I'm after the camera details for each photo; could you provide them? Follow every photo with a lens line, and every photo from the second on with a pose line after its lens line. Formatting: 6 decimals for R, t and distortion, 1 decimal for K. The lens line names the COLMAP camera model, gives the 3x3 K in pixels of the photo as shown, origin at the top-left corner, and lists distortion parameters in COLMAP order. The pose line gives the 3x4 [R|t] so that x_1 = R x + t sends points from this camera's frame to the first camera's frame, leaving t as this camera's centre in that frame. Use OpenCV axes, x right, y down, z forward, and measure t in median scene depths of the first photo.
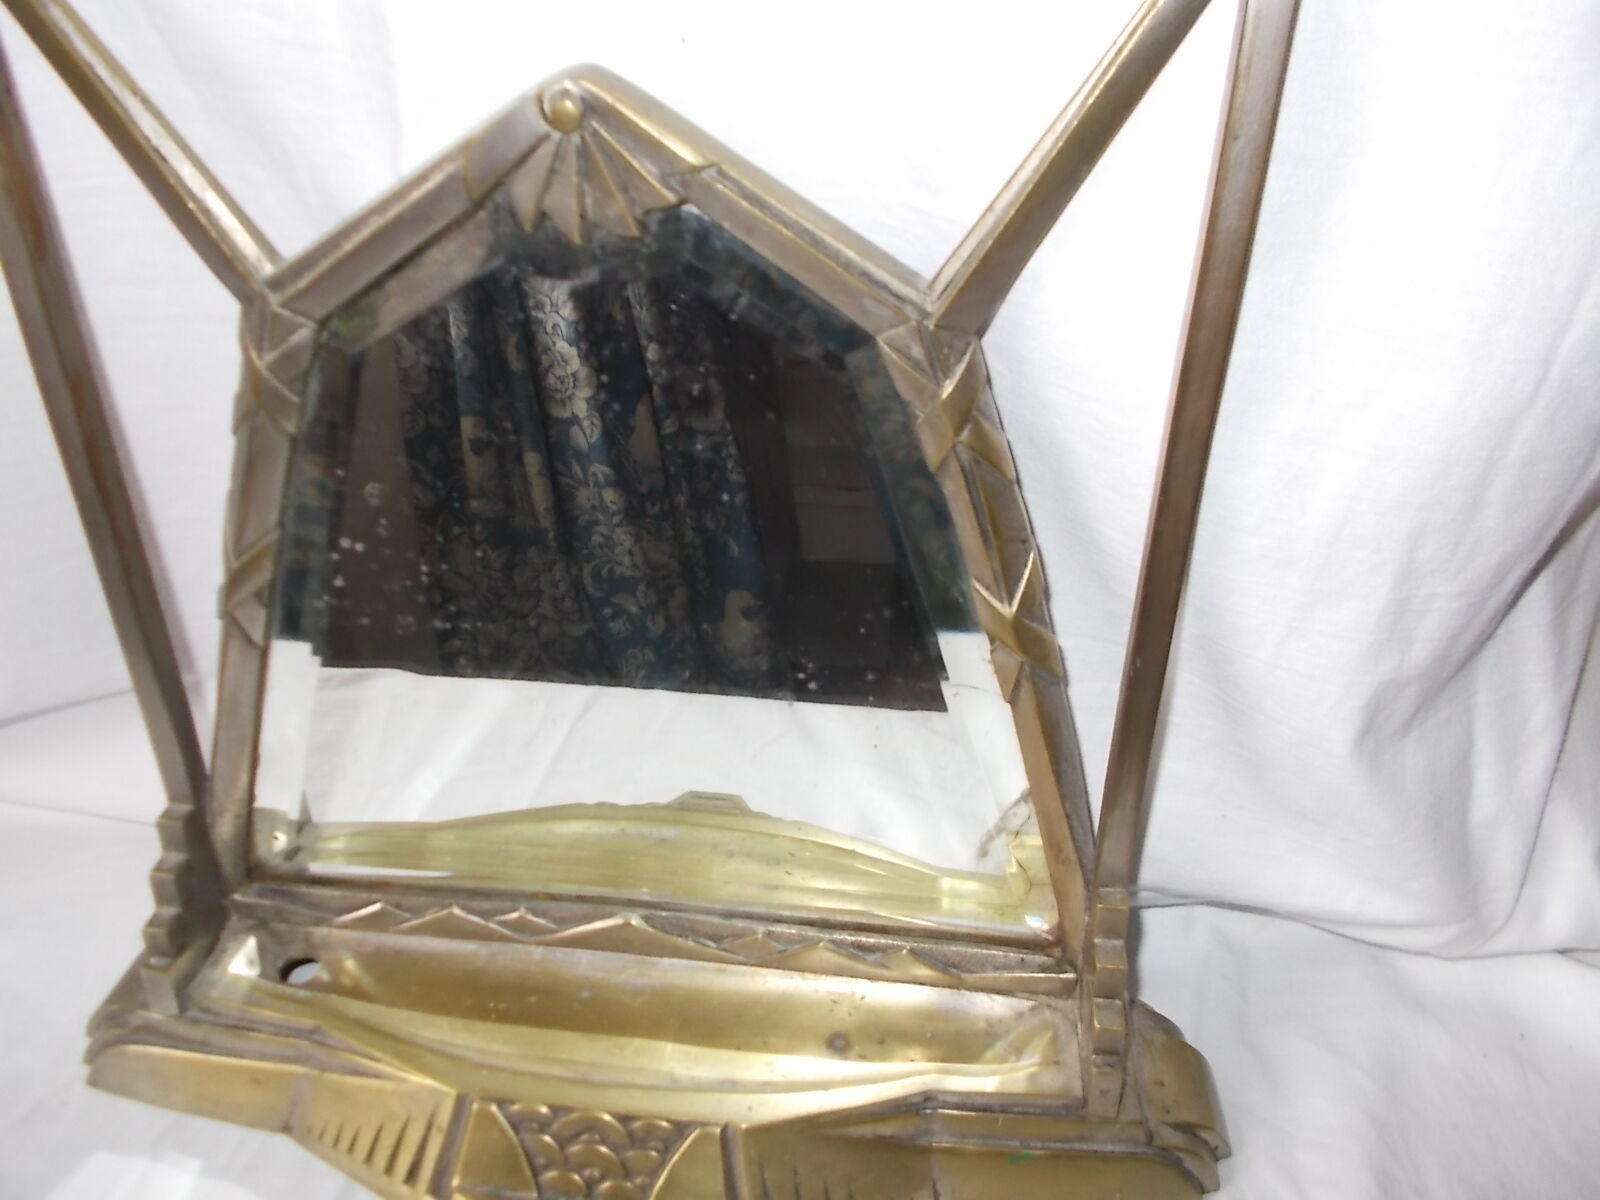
lens RADIAL K [[1204.3, 0, 800.0], [0, 1204.3, 600.0], [0, 0, 1]] dist [0.048254, -0.074159]
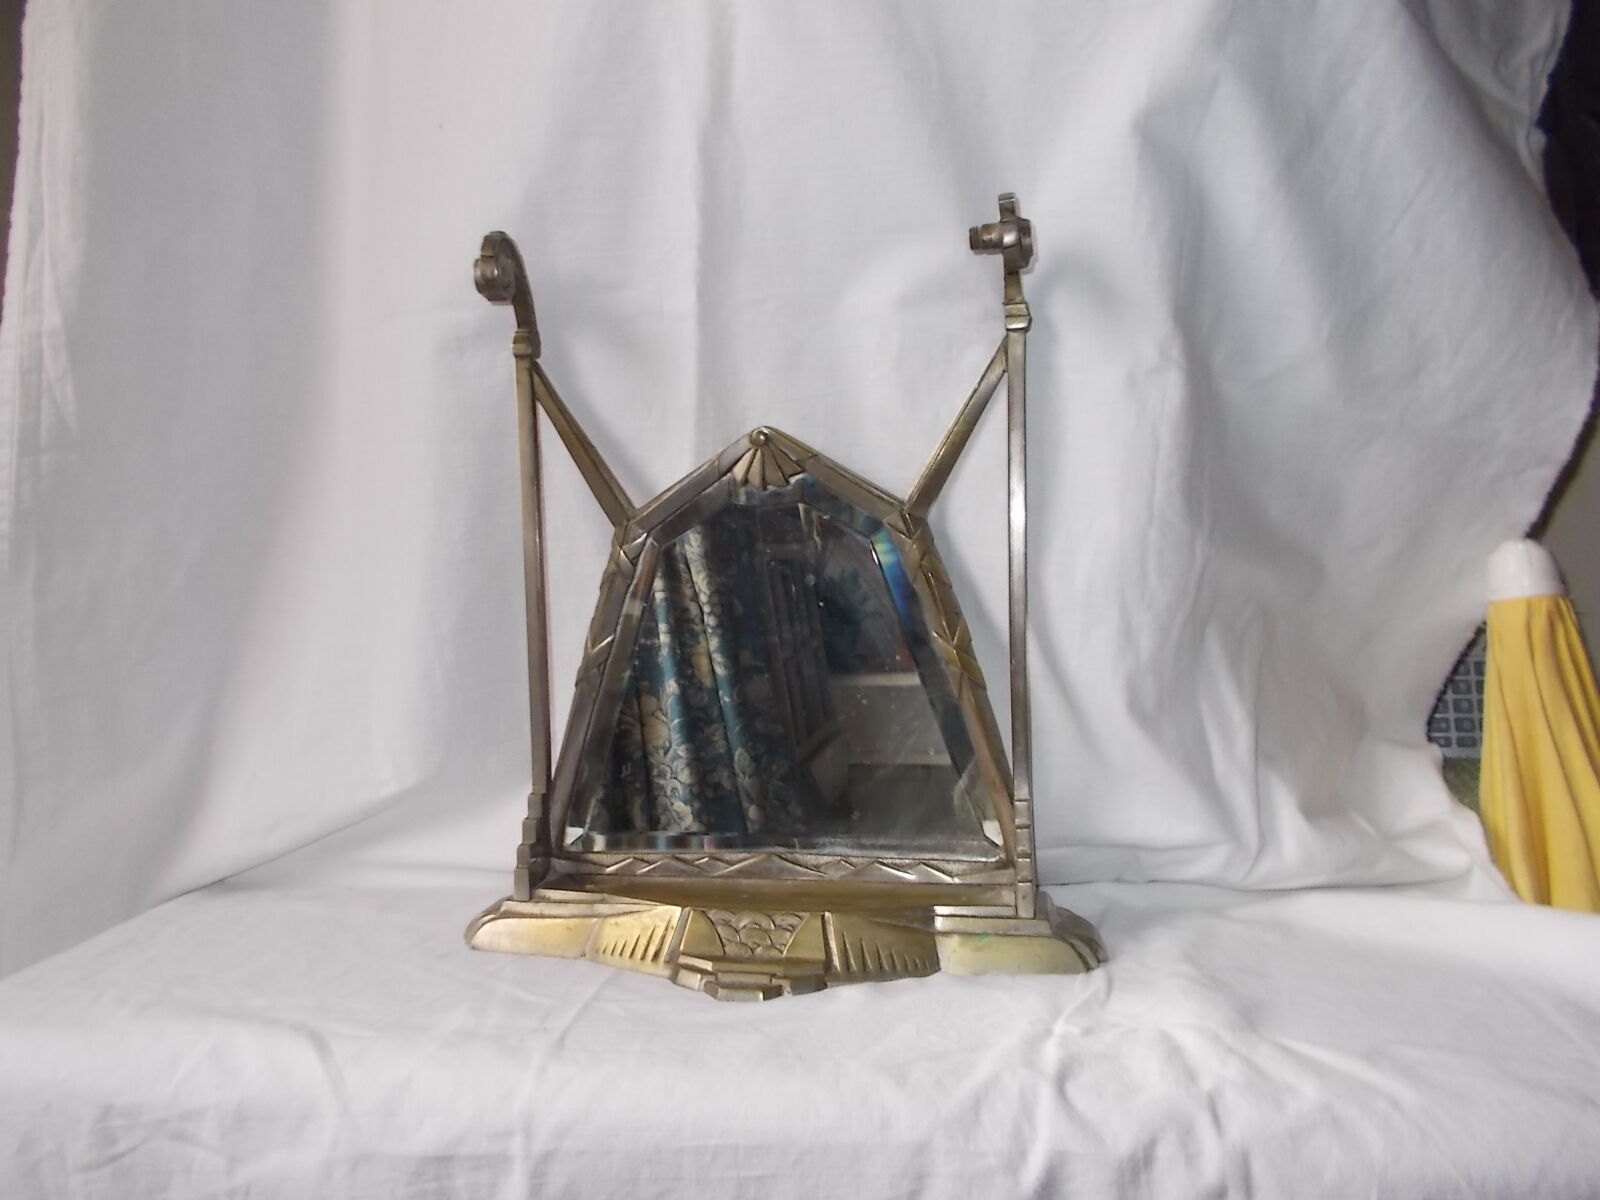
lens RADIAL K [[1245.1, 0, 821.9], [0, 1245.1, 586.6], [0, 0, 1]] dist [0.000040, -0.003888]
pose [[0.998318, -0.037908, -0.043866, 0.035288], [0.013262, 0.885880, -0.463726, 0.767246], [0.056439, 0.462364, 0.884892, -0.835715]]
